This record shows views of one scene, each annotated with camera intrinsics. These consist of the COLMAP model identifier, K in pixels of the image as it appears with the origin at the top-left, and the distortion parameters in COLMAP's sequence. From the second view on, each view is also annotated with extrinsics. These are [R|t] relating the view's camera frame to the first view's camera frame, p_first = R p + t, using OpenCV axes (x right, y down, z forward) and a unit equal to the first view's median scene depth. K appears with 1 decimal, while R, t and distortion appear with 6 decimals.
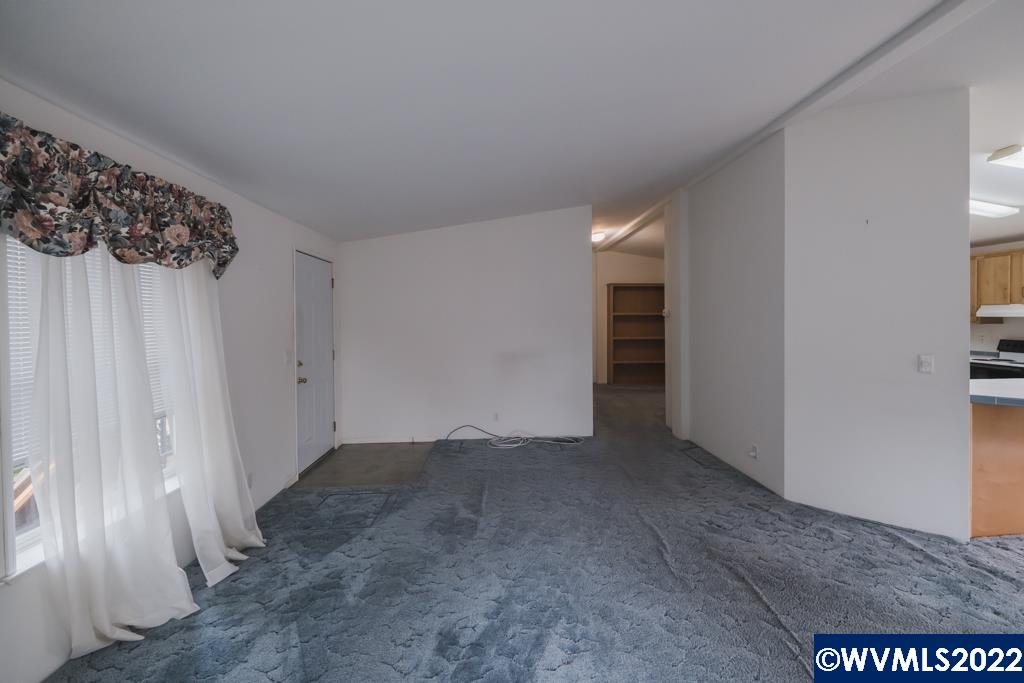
lens RADIAL K [[449.4, 0, 505.8], [0, 449.4, 328.4], [0, 0, 1]] dist [0.005529, -0.003458]
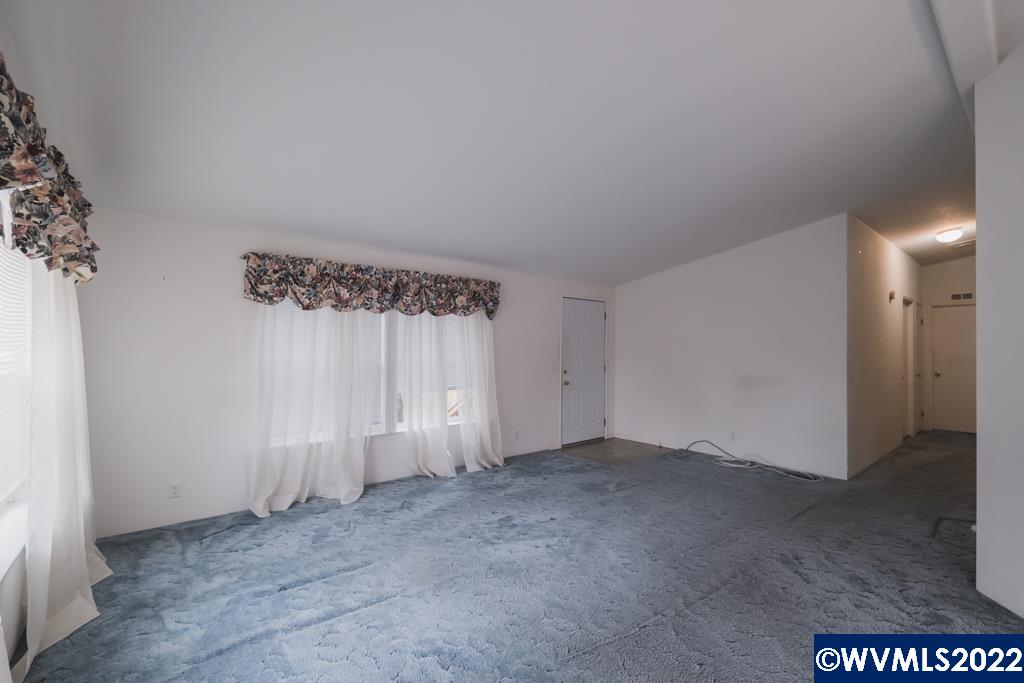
lens RADIAL K [[449.4, 0, 526.0], [0, 449.4, 348.2], [0, 0, 1]] dist [0.005529, -0.003458]
pose [[0.602621, 0.007787, -0.797990, 1.113118], [-0.025451, 0.999631, -0.009465, 0.027352], [0.797622, 0.026014, 0.602597, -0.026440]]
